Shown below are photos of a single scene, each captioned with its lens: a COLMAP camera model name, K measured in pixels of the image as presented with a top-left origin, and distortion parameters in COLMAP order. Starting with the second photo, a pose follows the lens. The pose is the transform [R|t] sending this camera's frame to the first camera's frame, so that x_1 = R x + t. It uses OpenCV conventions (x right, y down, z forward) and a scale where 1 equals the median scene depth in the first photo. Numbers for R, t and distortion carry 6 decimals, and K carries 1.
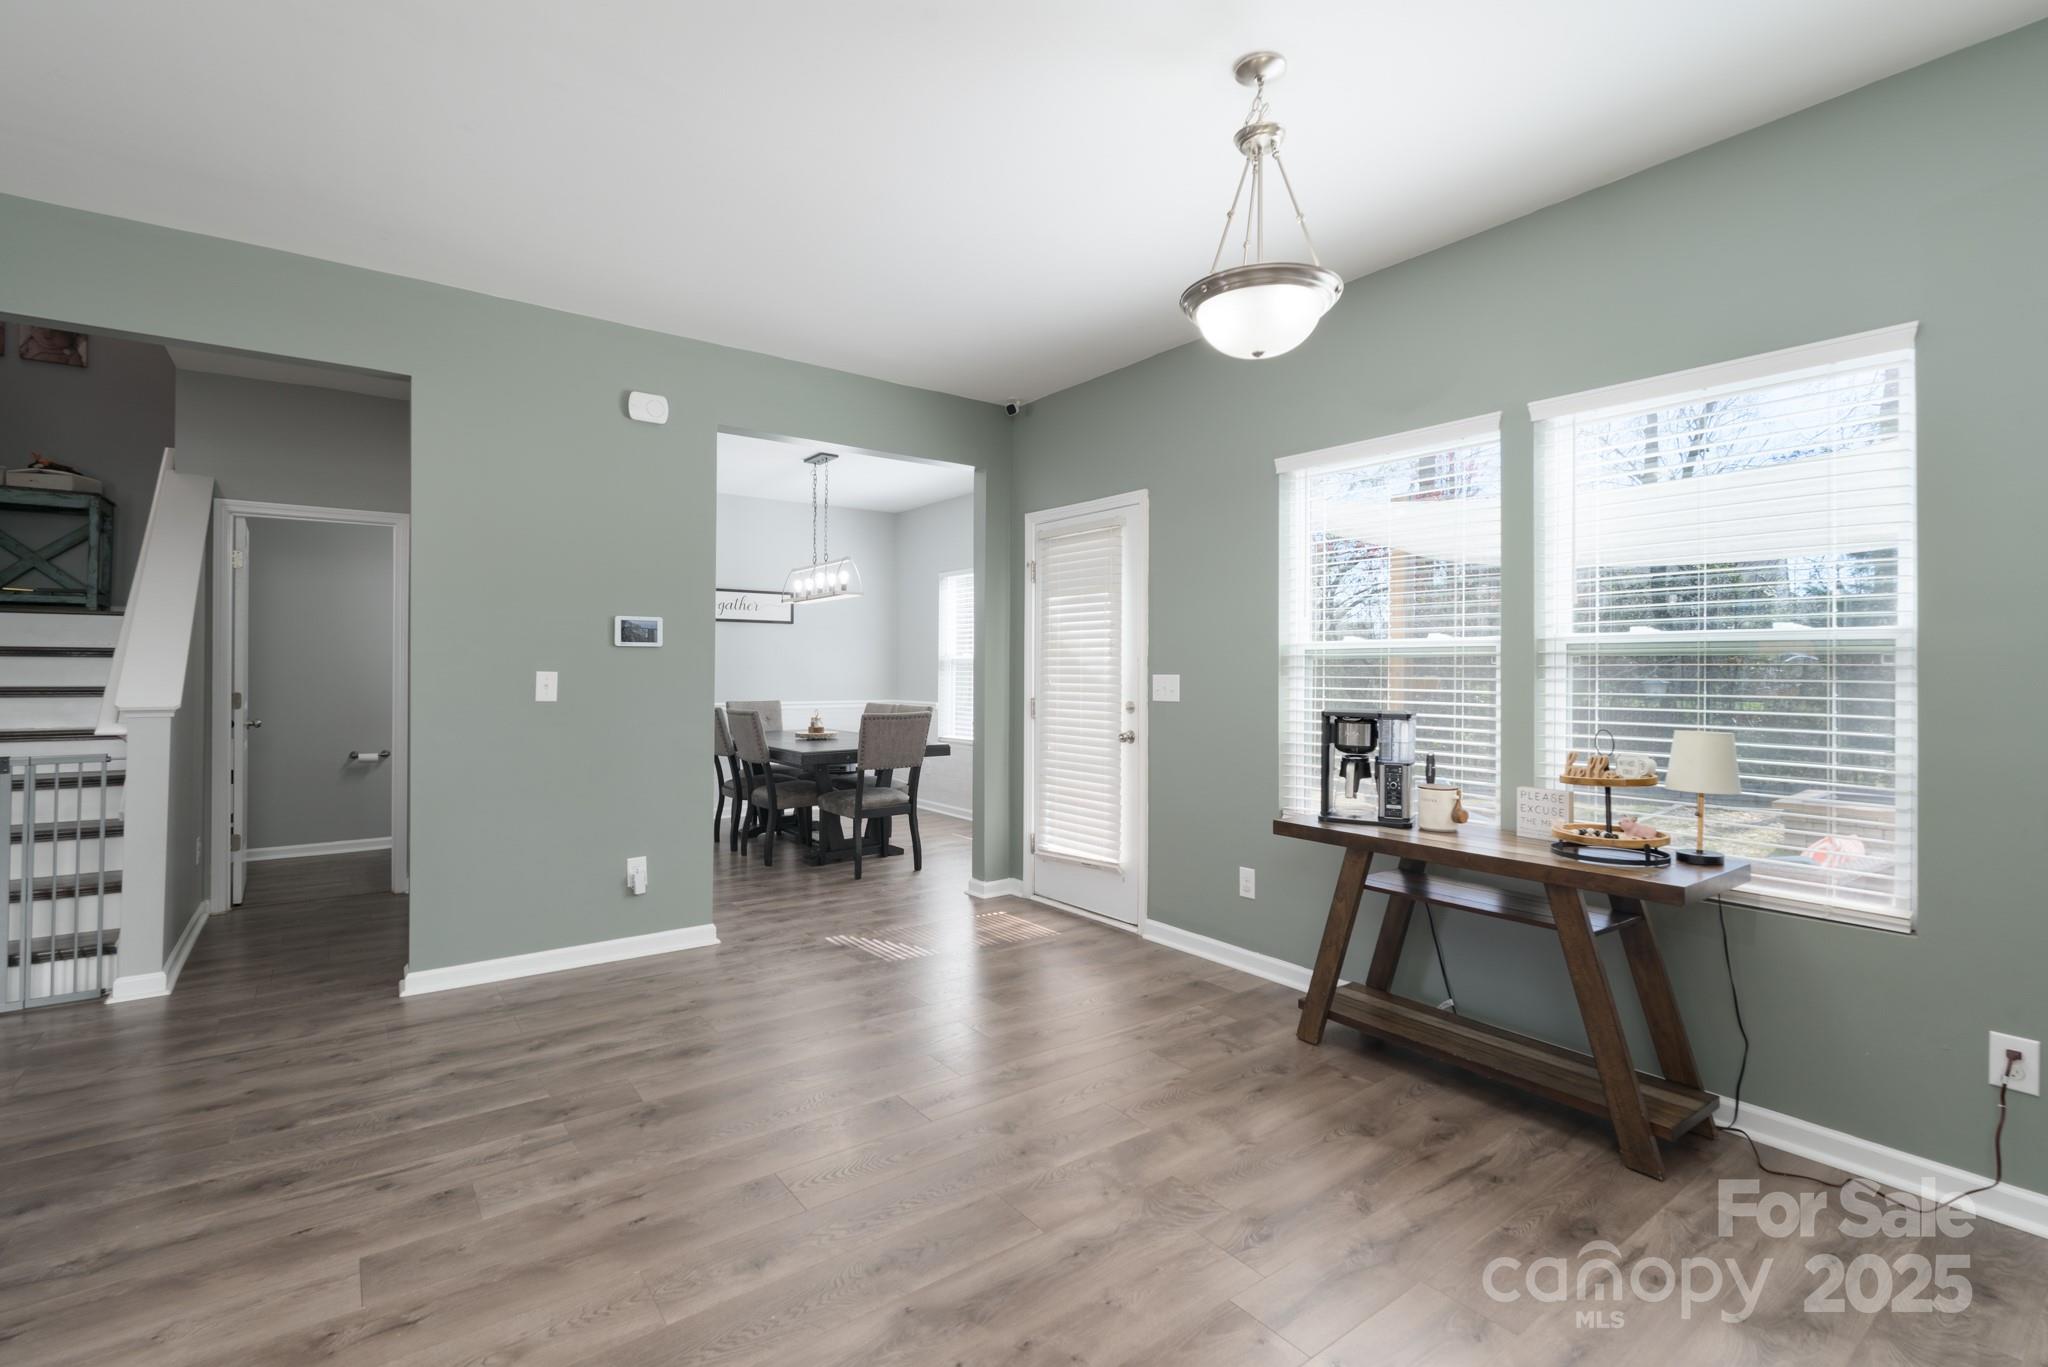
lens RADIAL K [[931.4, 0, 1010.3], [0, 931.4, 664.7], [0, 0, 1]] dist [-0.002903, -0.000763]
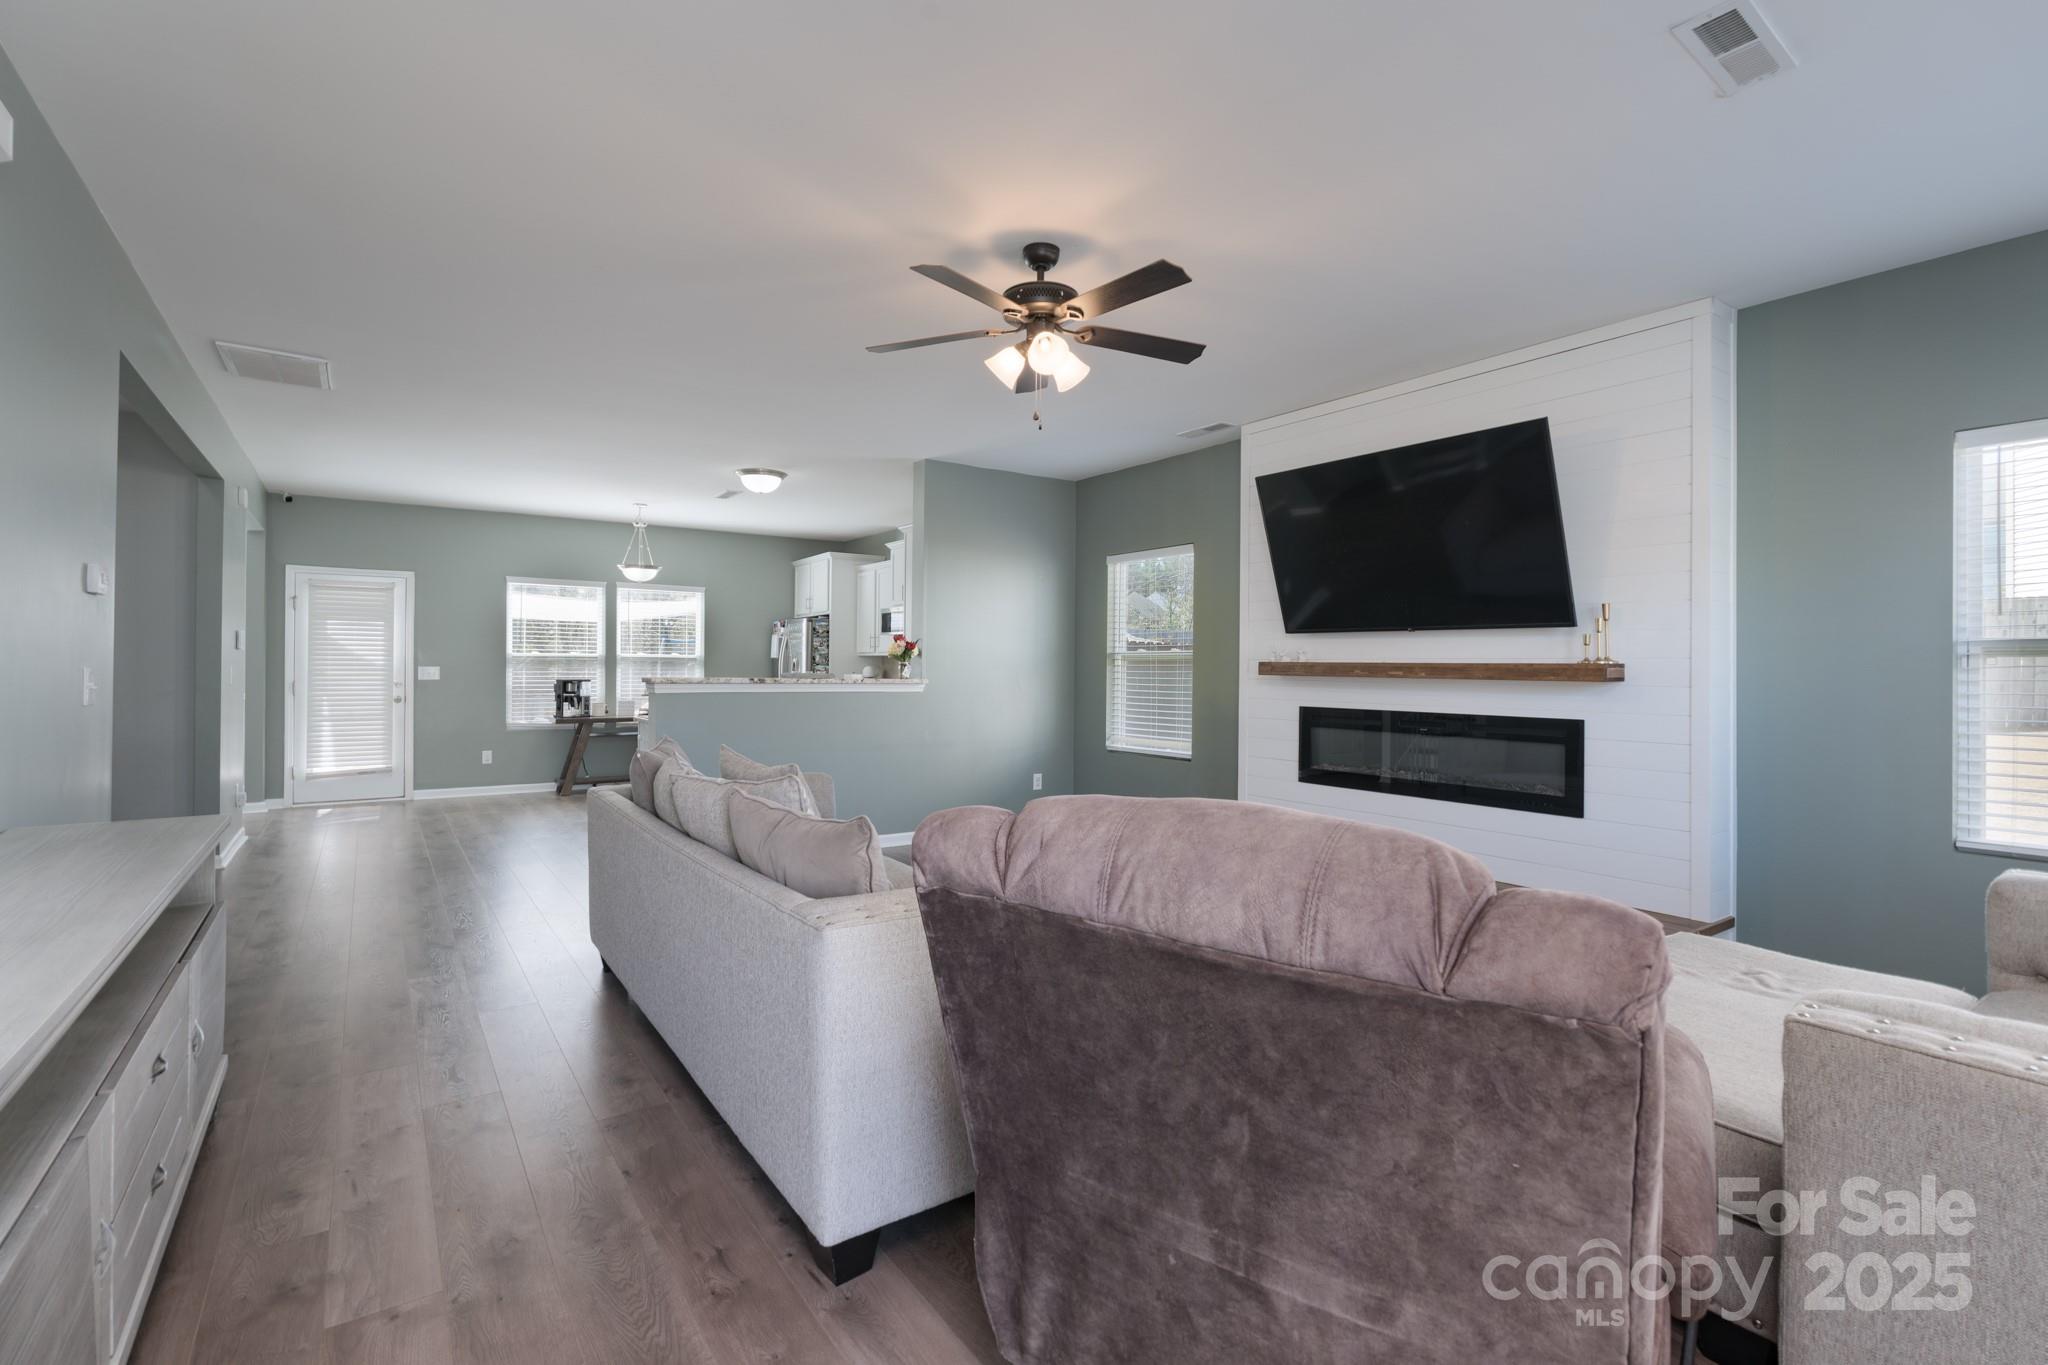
lens RADIAL K [[931.4, 0, 1026.3], [0, 931.4, 679.2], [0, 0, 1]] dist [-0.002903, -0.000763]
pose [[0.013183, -0.016968, 0.999769, -2.460916], [-0.009904, 0.999805, 0.017099, -0.012922], [-0.999864, -0.010127, 0.013012, -0.434842]]
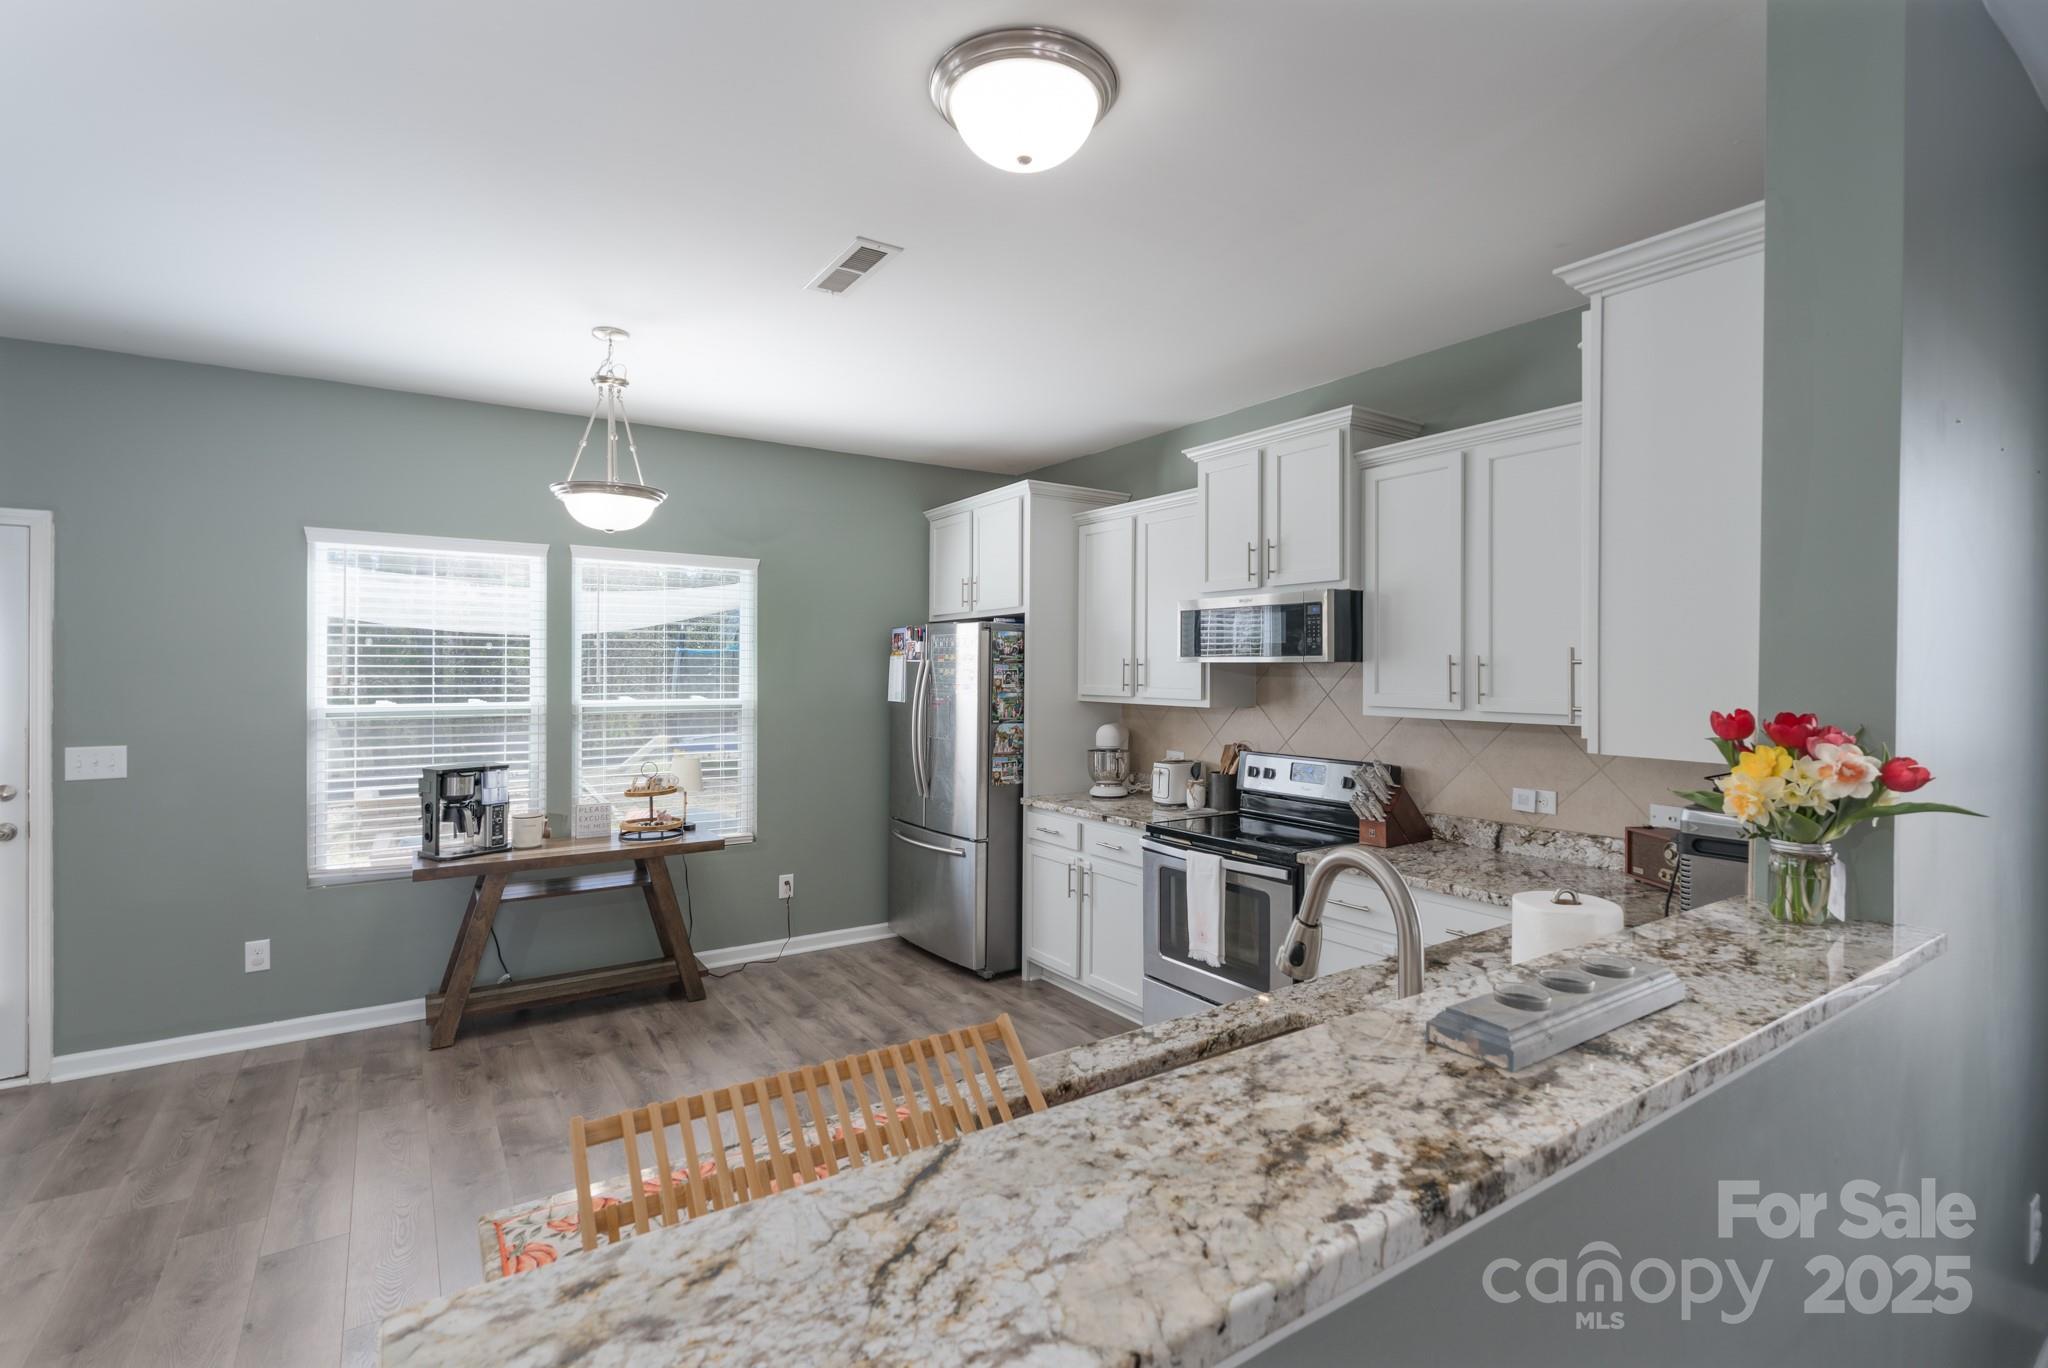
lens RADIAL K [[931.4, 0, 1018.4], [0, 931.4, 674.7], [0, 0, 1]] dist [-0.002903, -0.000763]
pose [[0.039372, -0.008552, 0.999188, -0.822908], [-0.006625, 0.999939, 0.008819, -0.086652], [-0.999203, -0.006967, 0.039313, 0.214019]]
